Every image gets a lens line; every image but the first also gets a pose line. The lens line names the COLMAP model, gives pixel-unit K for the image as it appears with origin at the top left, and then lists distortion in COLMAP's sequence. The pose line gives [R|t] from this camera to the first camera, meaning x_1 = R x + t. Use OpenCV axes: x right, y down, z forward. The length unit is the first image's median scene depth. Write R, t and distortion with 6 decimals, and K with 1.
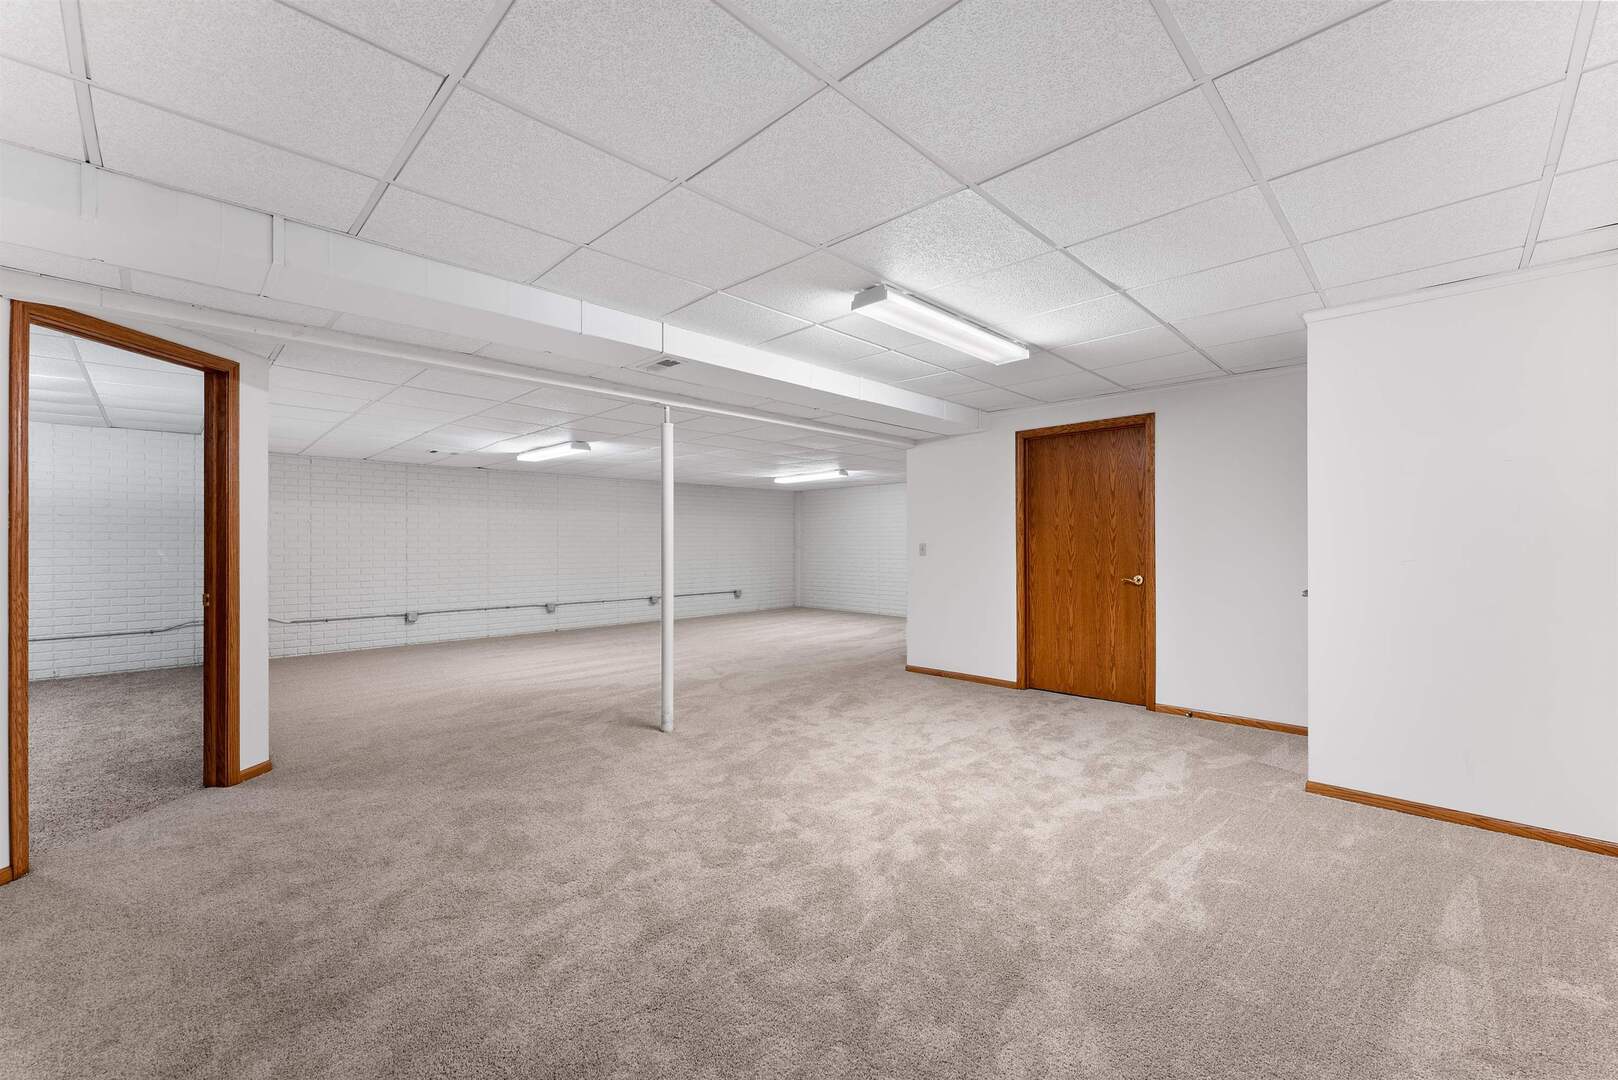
lens RADIAL K [[648.1, 0, 811.7], [0, 648.1, 535.4], [0, 0, 1]] dist [-0.001140, -0.000427]
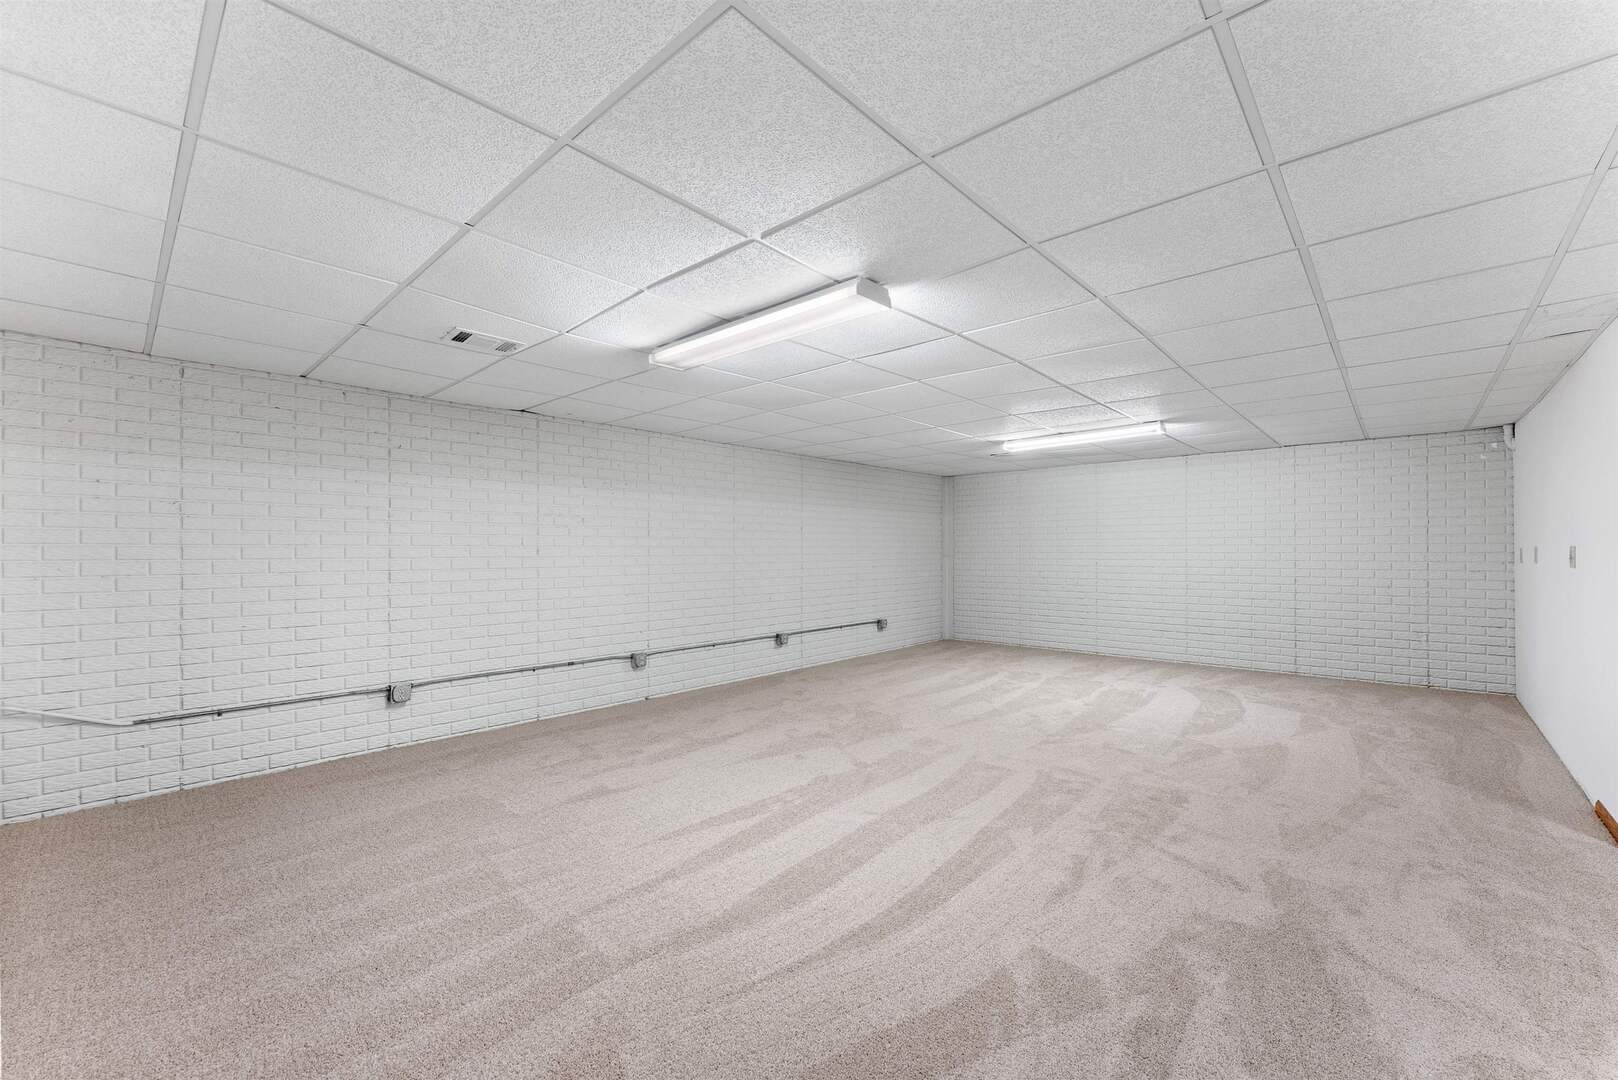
lens RADIAL K [[648.1, 0, 811.4], [0, 648.1, 545.5], [0, 0, 1]] dist [-0.001140, -0.000427]
pose [[0.999043, -0.000316, 0.043743, -0.299626], [0.000177, 0.999995, 0.003192, 0.007330], [-0.043744, -0.003181, 0.999038, 0.451744]]
